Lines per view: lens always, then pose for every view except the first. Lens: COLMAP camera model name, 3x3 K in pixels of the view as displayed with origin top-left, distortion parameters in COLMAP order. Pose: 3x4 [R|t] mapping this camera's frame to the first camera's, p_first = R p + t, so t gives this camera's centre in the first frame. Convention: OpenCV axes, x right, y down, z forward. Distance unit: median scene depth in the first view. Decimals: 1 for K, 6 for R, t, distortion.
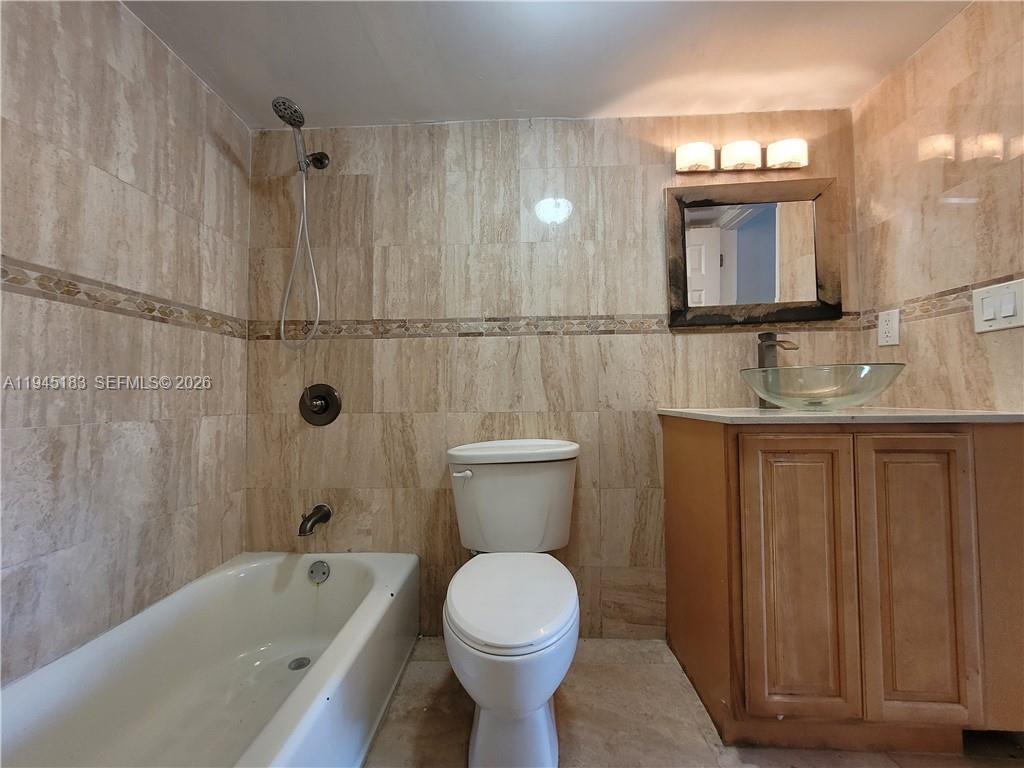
lens RADIAL K [[407.3, 0, 507.8], [0, 407.3, 382.8], [0, 0, 1]] dist [0.002823, 0.000074]
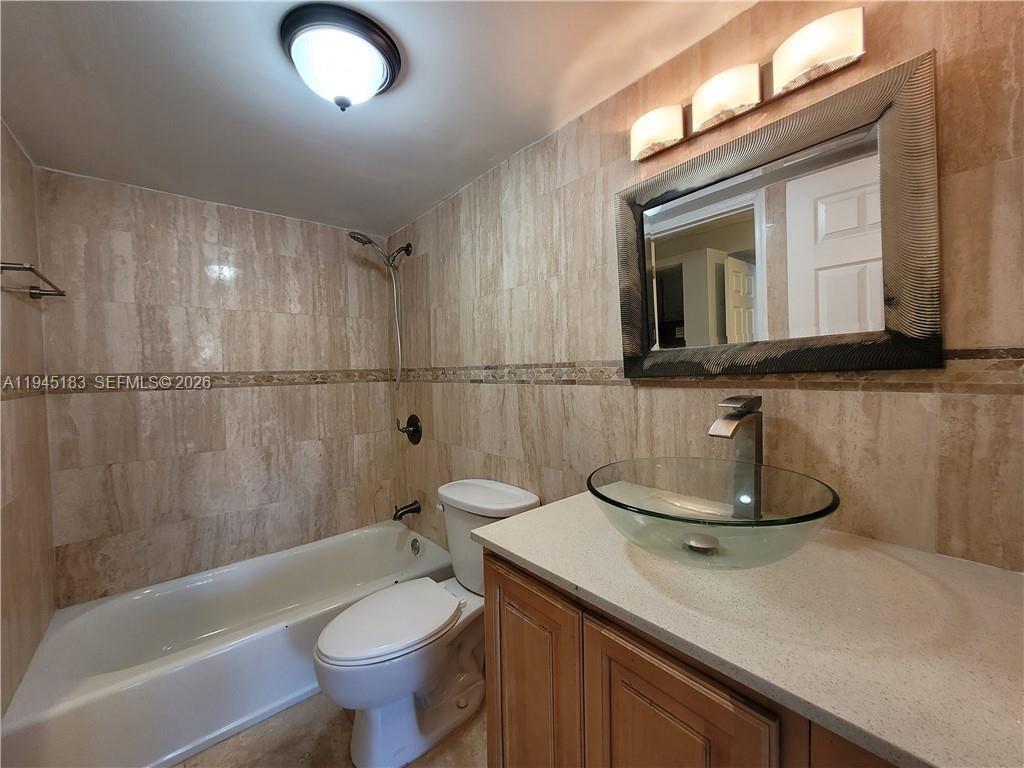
lens RADIAL K [[407.3, 0, 510.6], [0, 407.3, 380.1], [0, 0, 1]] dist [0.002823, 0.000074]
pose [[0.675087, 0.014173, -0.737602, 0.807769], [0.042341, 0.997423, 0.057918, -0.186109], [0.736522, -0.070330, 0.672747, 0.328371]]
